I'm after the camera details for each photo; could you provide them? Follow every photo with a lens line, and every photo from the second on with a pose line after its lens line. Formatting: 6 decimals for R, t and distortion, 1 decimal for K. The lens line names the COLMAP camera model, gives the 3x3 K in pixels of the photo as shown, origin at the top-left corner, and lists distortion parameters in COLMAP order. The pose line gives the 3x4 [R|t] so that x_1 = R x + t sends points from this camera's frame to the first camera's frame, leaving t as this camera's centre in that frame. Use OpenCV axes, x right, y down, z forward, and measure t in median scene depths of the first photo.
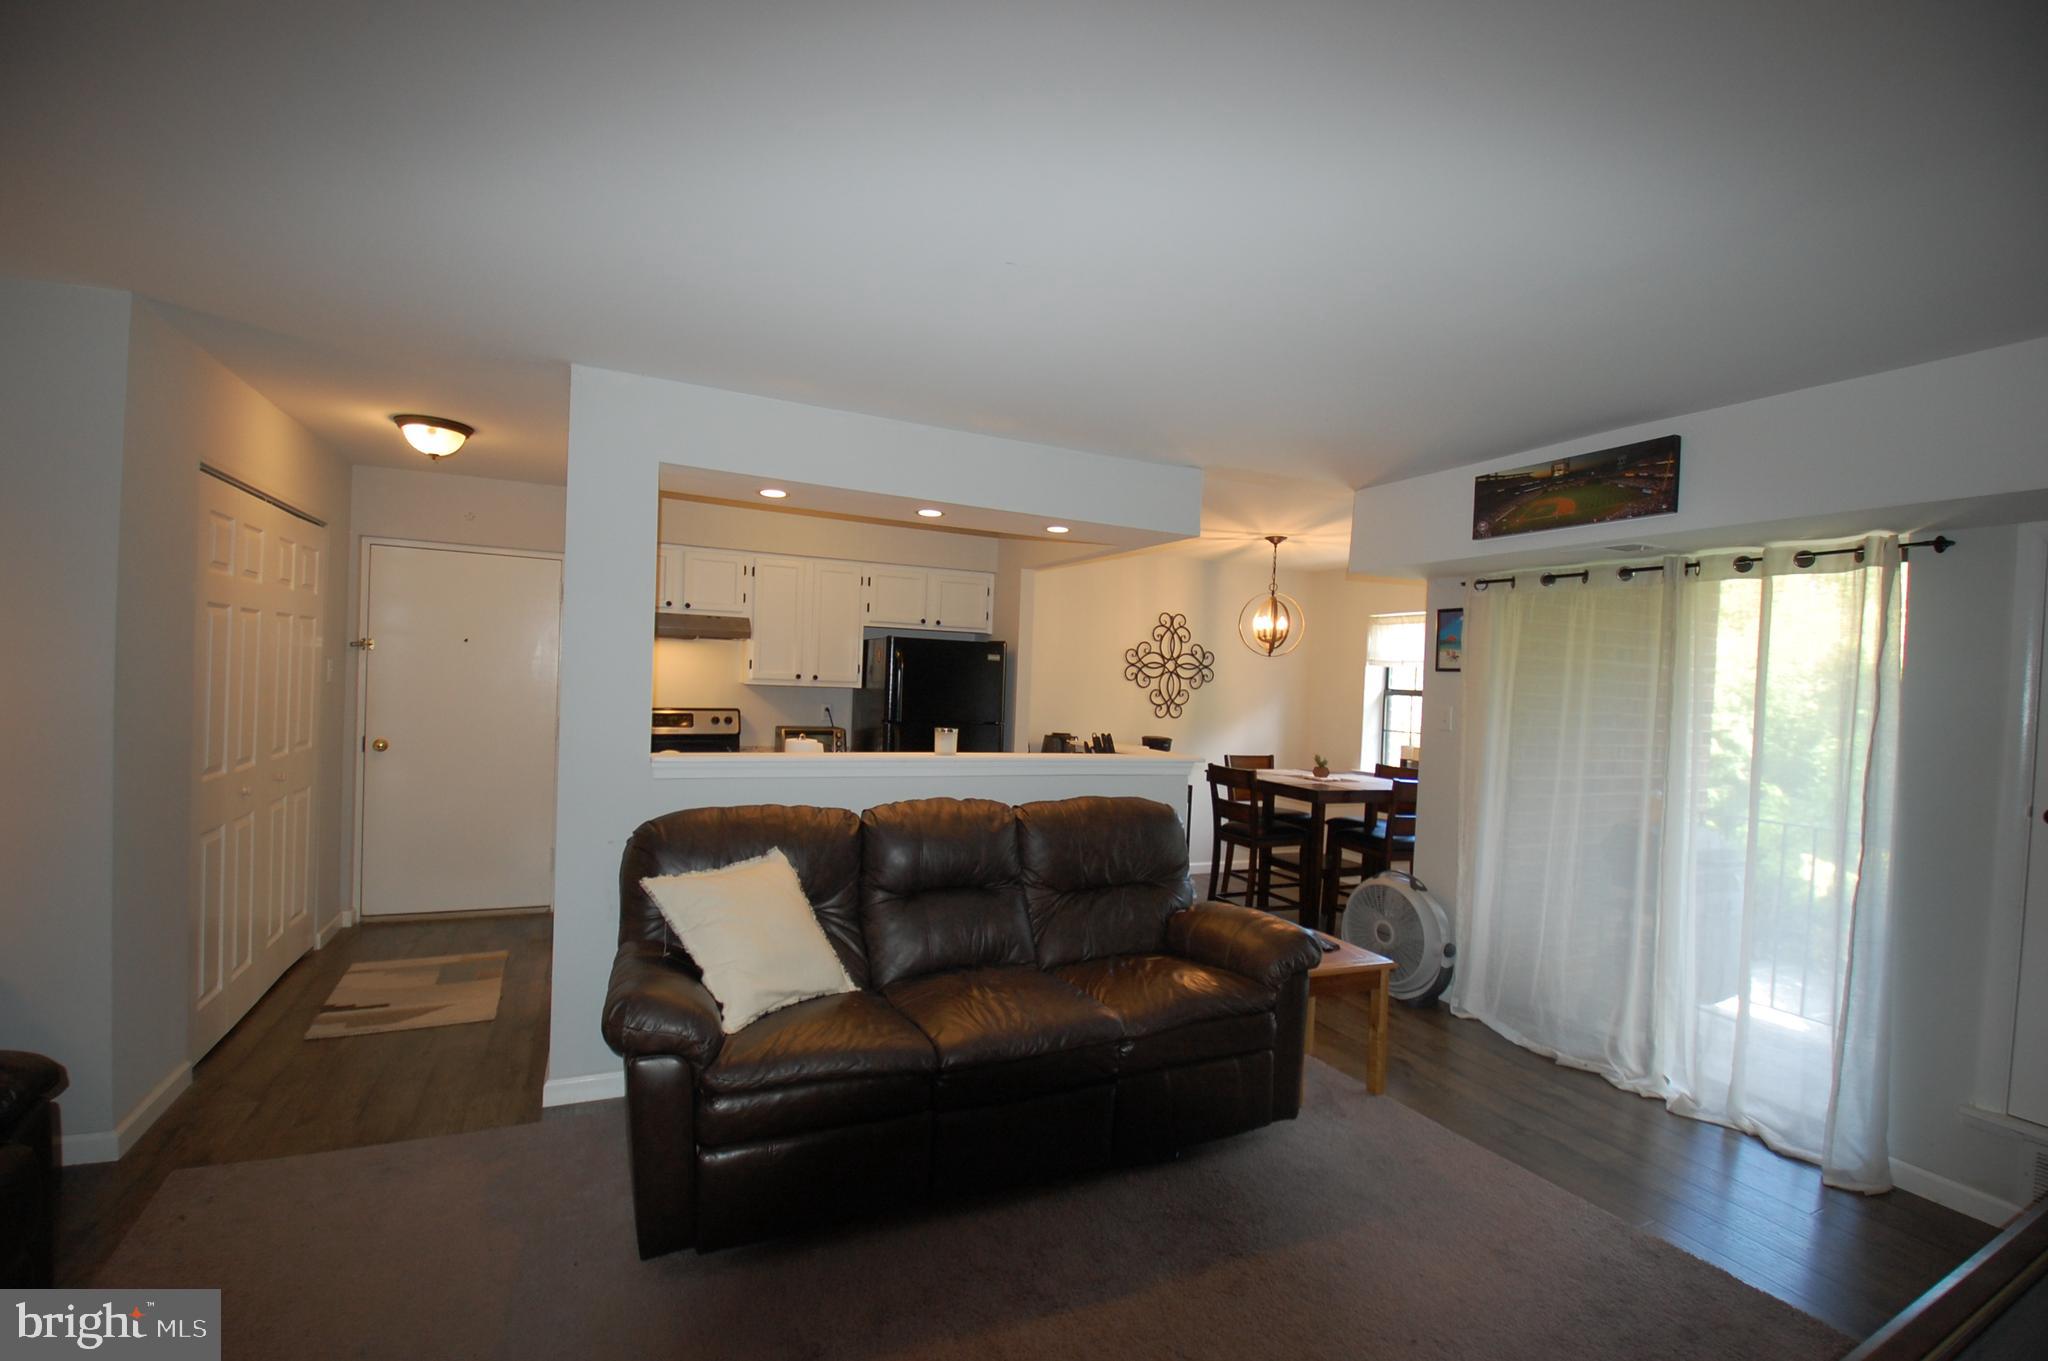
lens RADIAL K [[896.8, 0, 1013.3], [0, 896.8, 695.8], [0, 0, 1]] dist [0.013685, -0.000332]
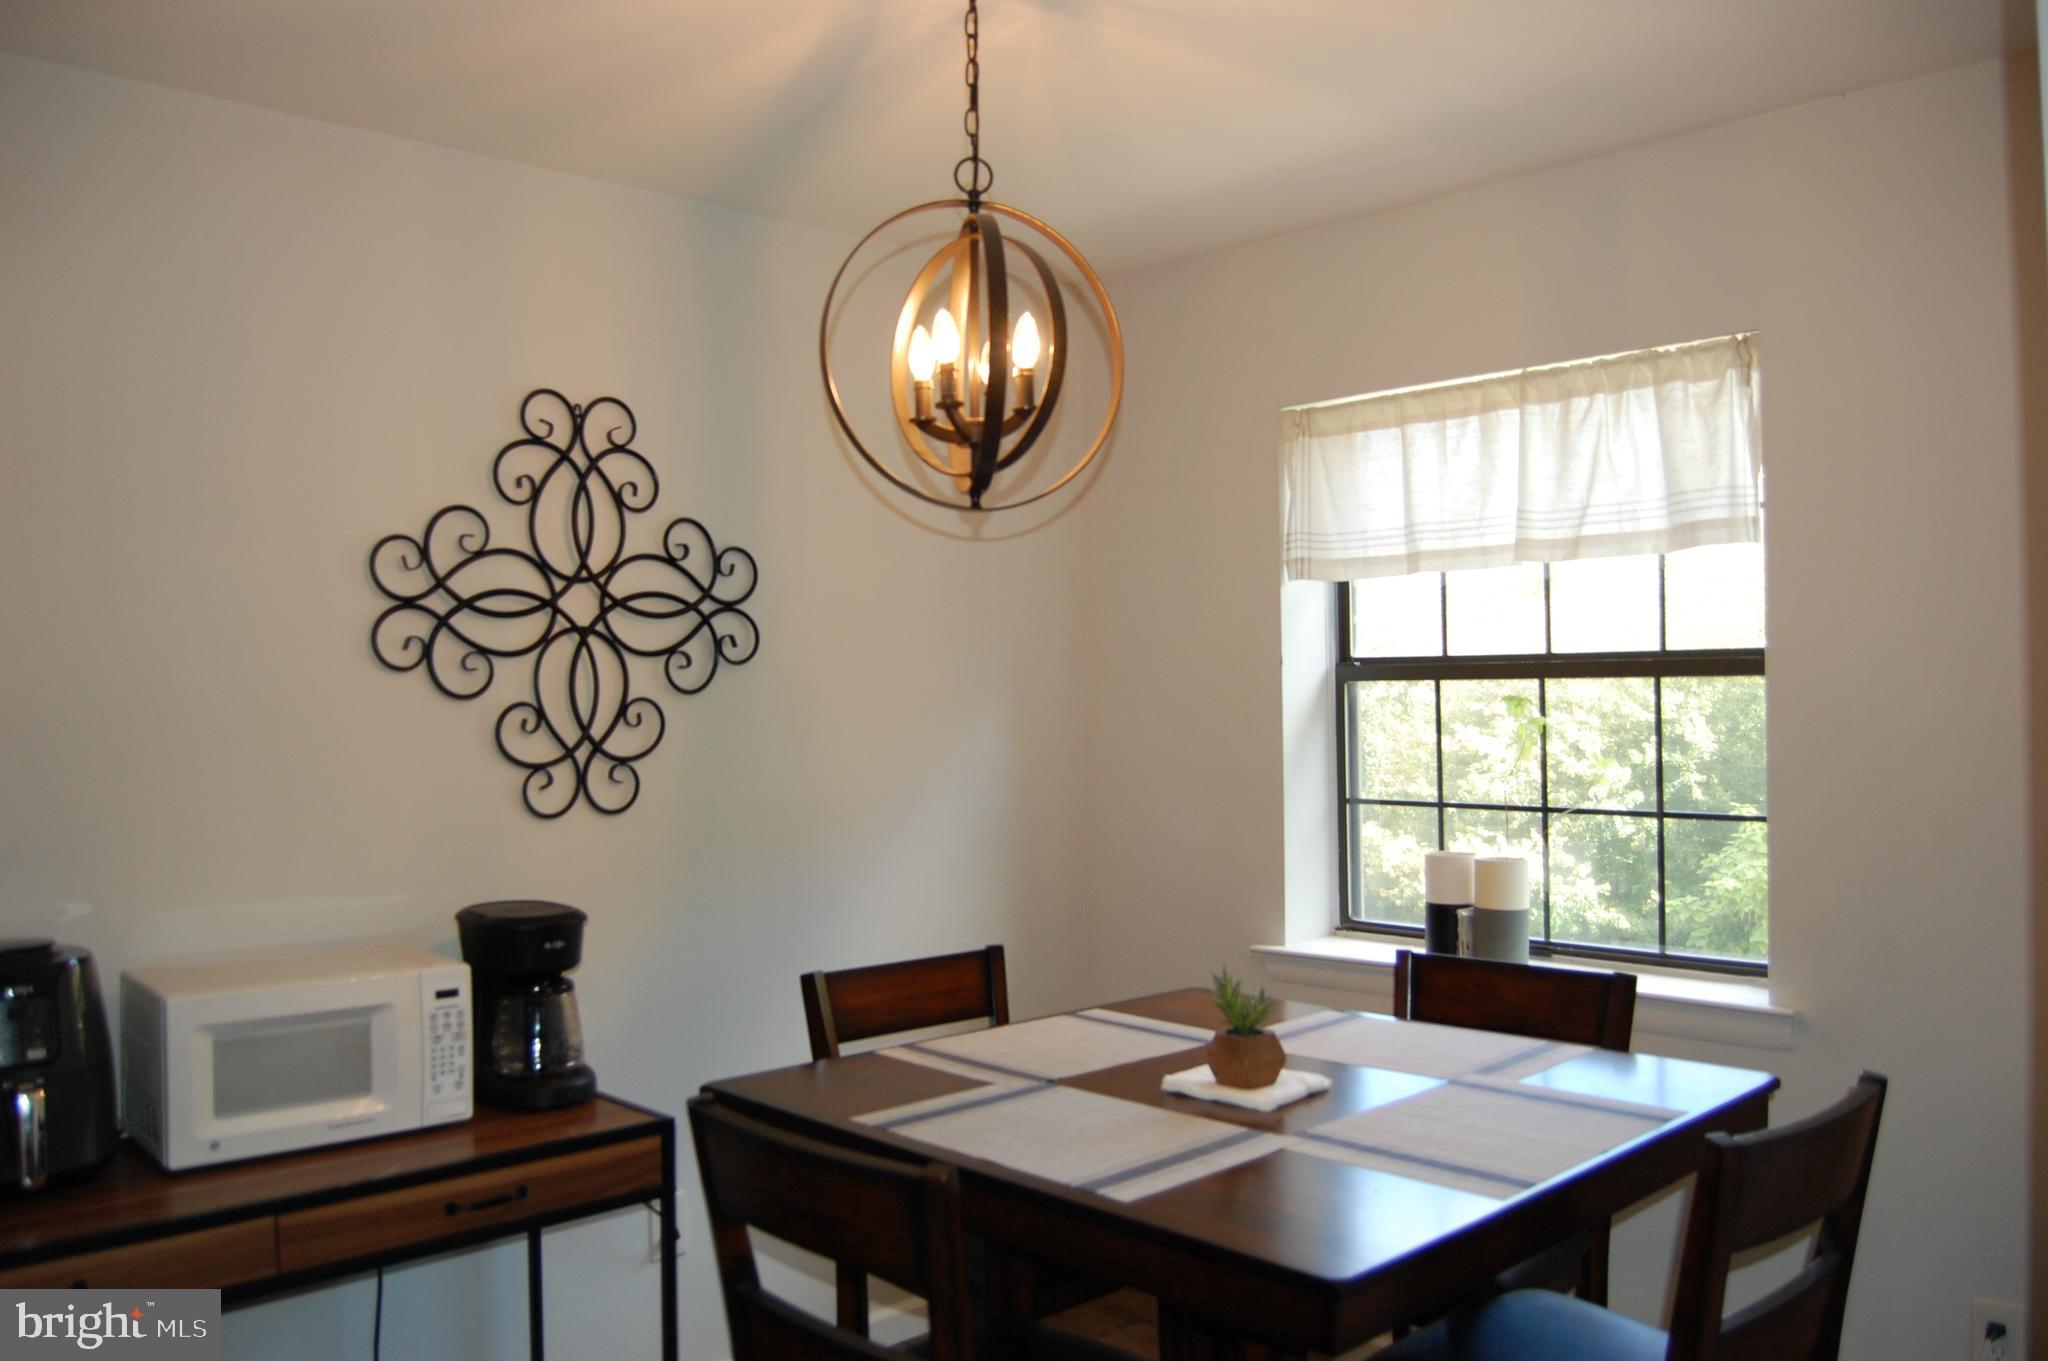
lens RADIAL K [[1616.5, 0, 1017.4], [0, 1616.5, 674.7], [0, 0, 1]] dist [-0.094254, 0.037924]
pose [[0.945247, -0.049124, 0.322638, 0.184468], [0.057503, 0.998209, -0.016483, 0.000148], [-0.321251, 0.034133, 0.946379, 0.689007]]
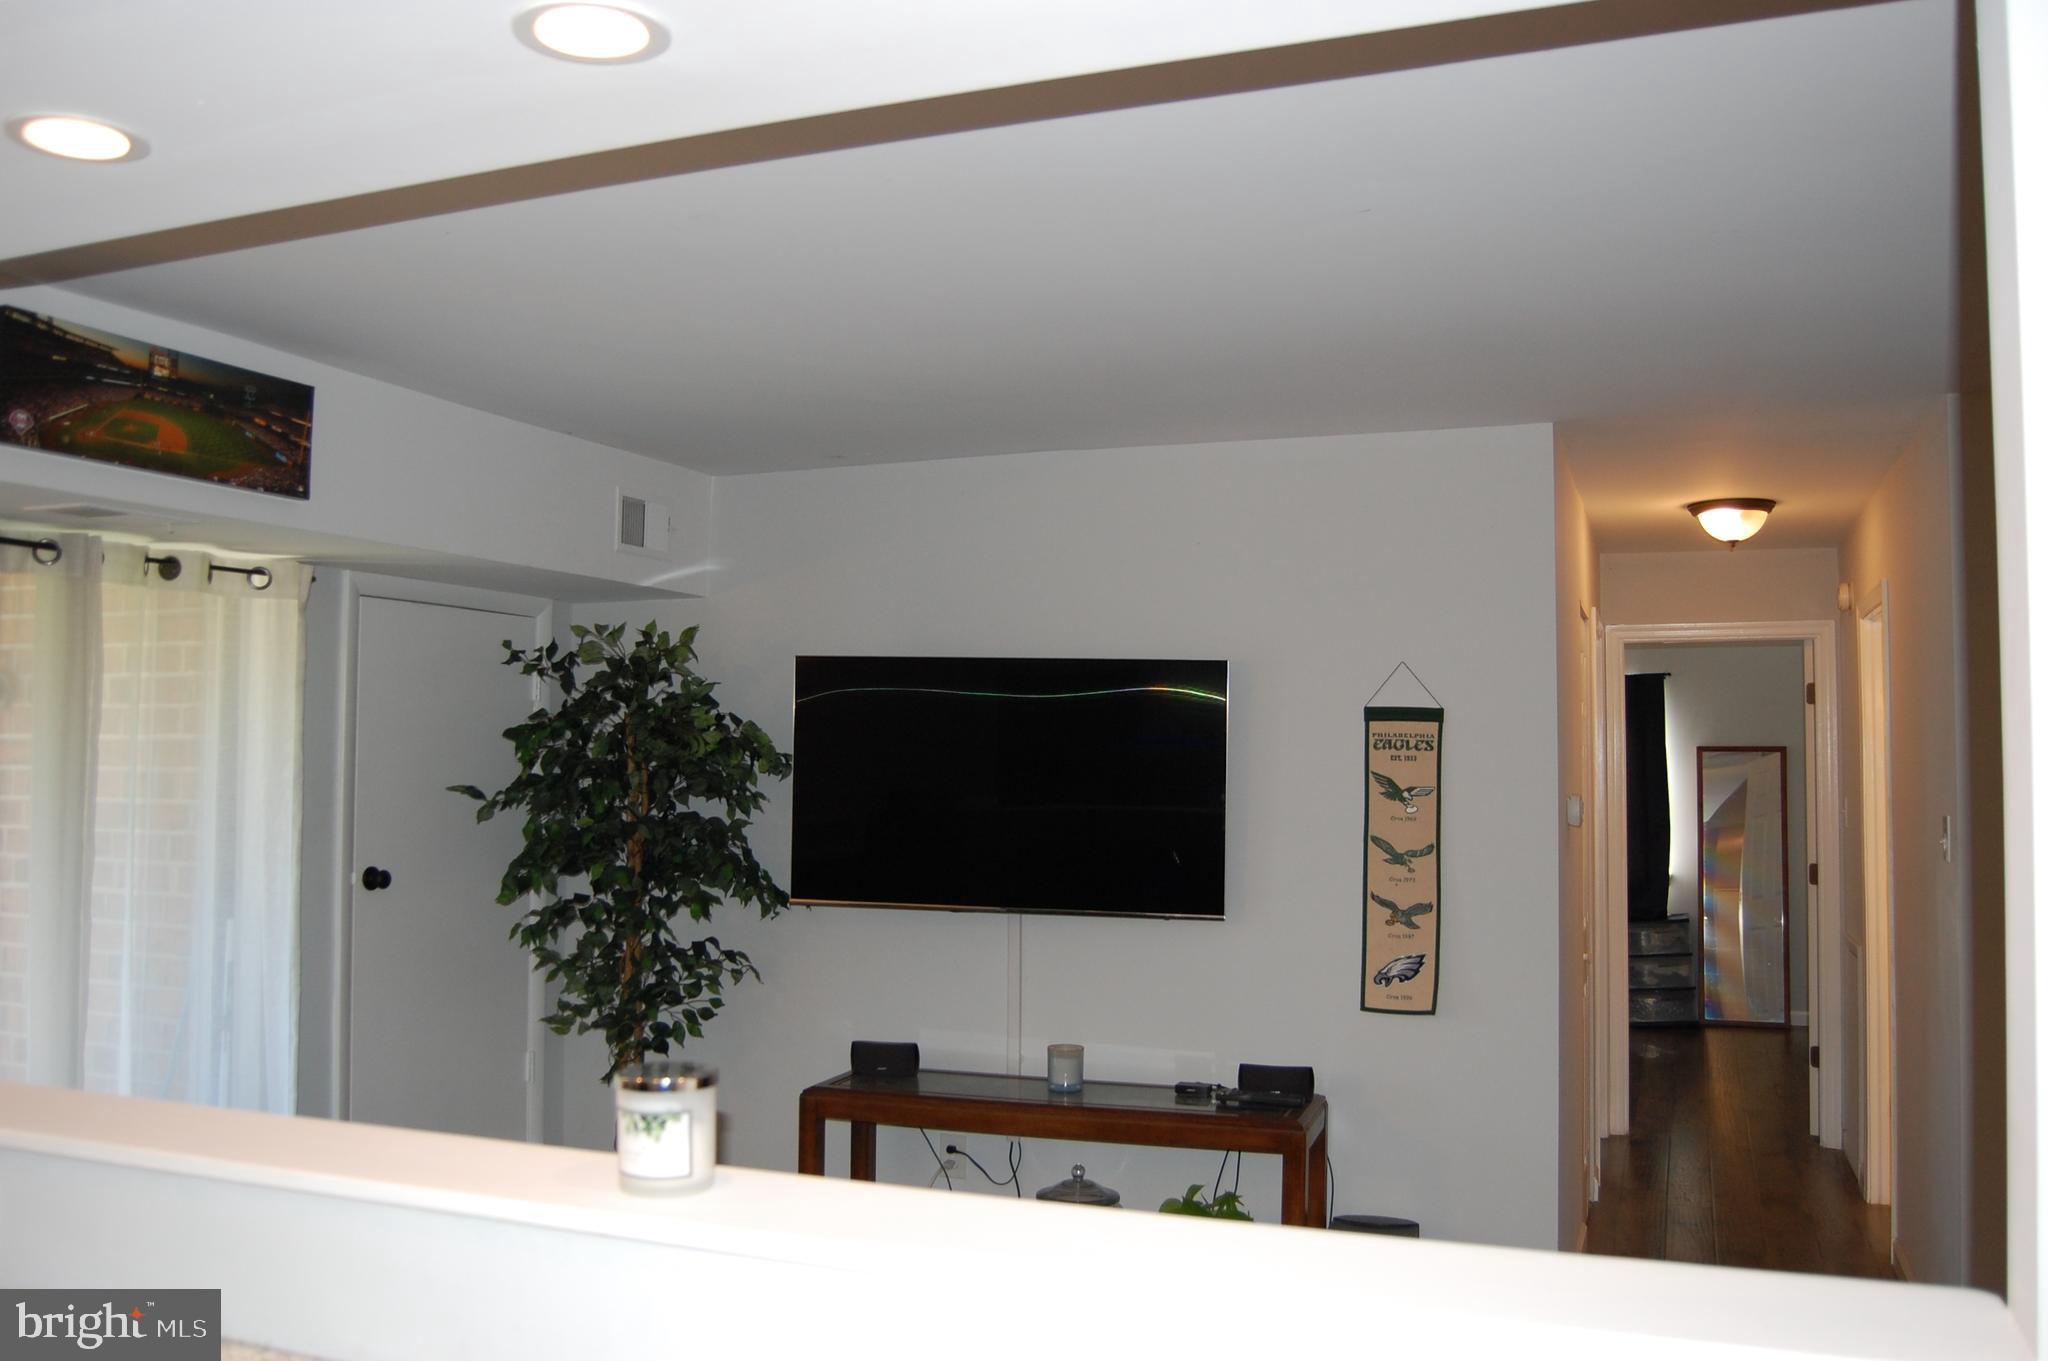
lens RADIAL K [[1683.9, 0, 1024.0], [0, 1683.9, 680.5], [0, 0, 1]] dist [-0.082524, 0.010661]
pose [[-0.690698, -0.009151, 0.723086, -0.291291], [-0.018892, 0.999807, -0.005392, -0.040303], [-0.722897, -0.017385, -0.690737, 0.805719]]
